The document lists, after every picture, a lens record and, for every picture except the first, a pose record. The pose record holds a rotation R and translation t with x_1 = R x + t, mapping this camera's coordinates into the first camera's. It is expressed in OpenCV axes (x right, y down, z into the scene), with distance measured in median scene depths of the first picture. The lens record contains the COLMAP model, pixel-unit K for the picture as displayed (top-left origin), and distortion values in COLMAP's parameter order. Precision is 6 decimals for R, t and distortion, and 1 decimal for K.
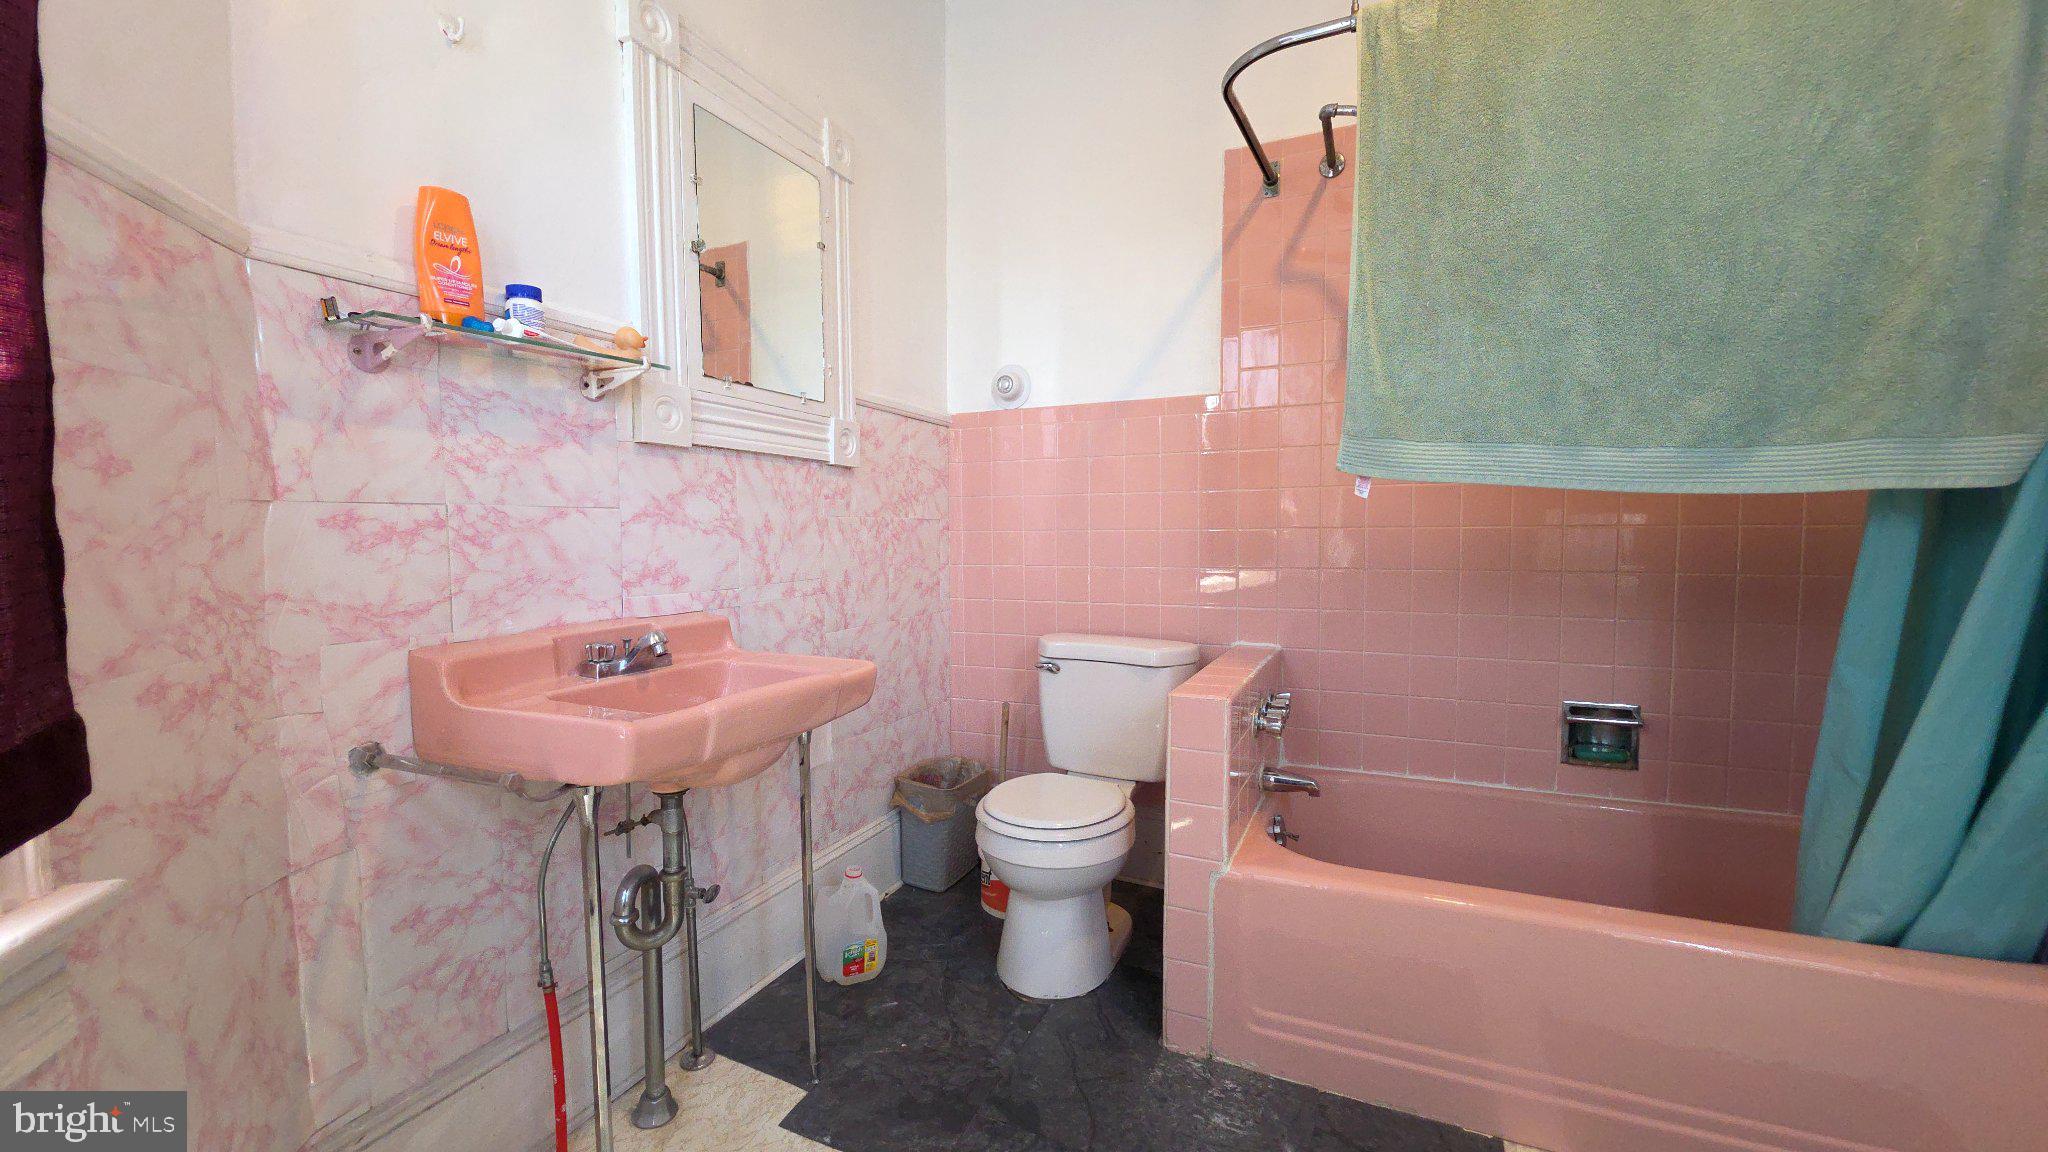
lens RADIAL K [[815.5, 0, 1028.5], [0, 815.5, 579.7], [0, 0, 1]] dist [-0.002017, -0.000397]
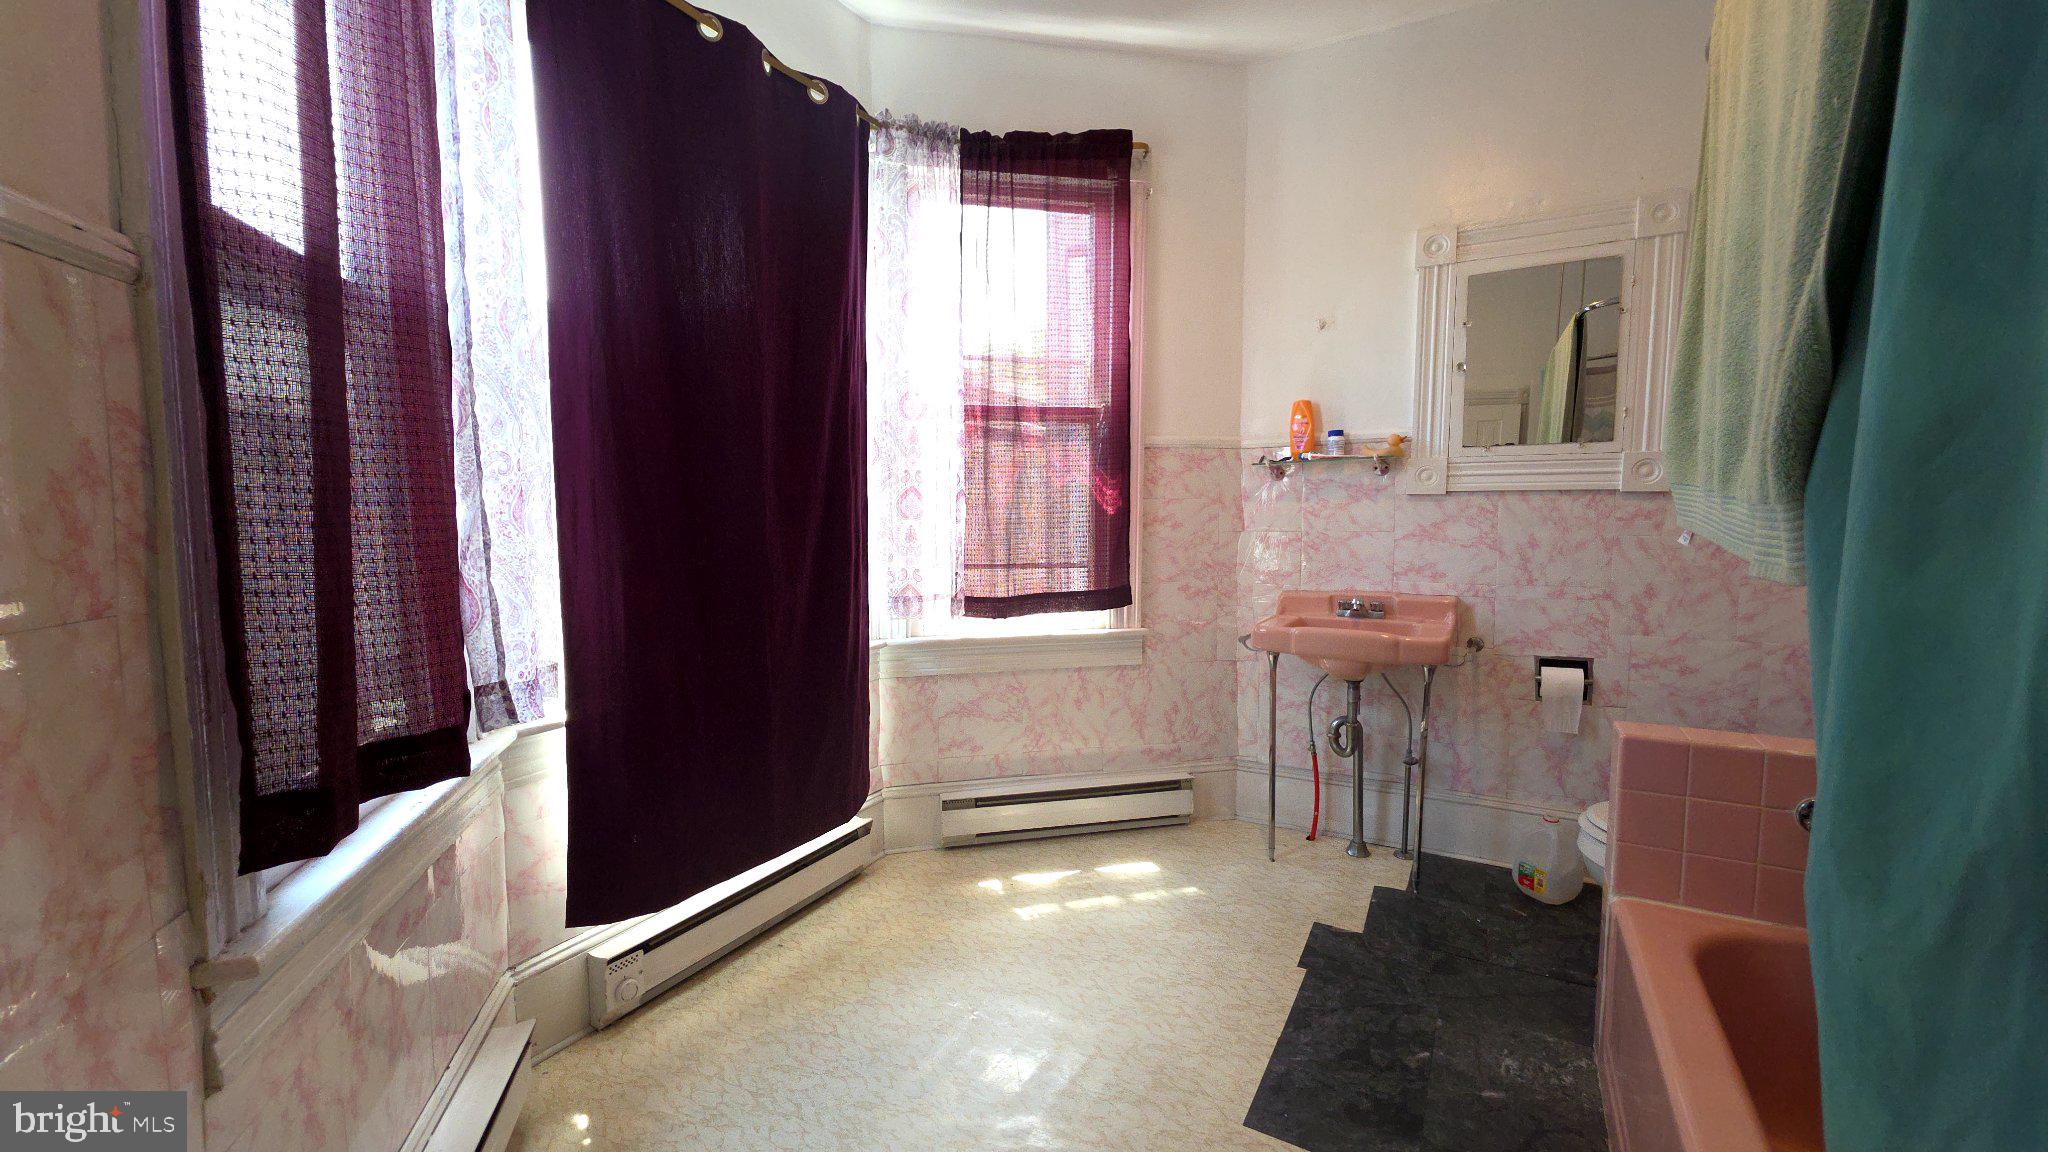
lens RADIAL K [[815.5, 0, 1026.0], [0, 815.5, 577.1], [0, 0, 1]] dist [-0.002017, -0.000397]
pose [[-0.100139, 0.084731, -0.991359, 1.335935], [-0.056180, 0.994296, 0.090656, -0.101333], [0.993386, 0.064773, -0.094808, 0.344317]]
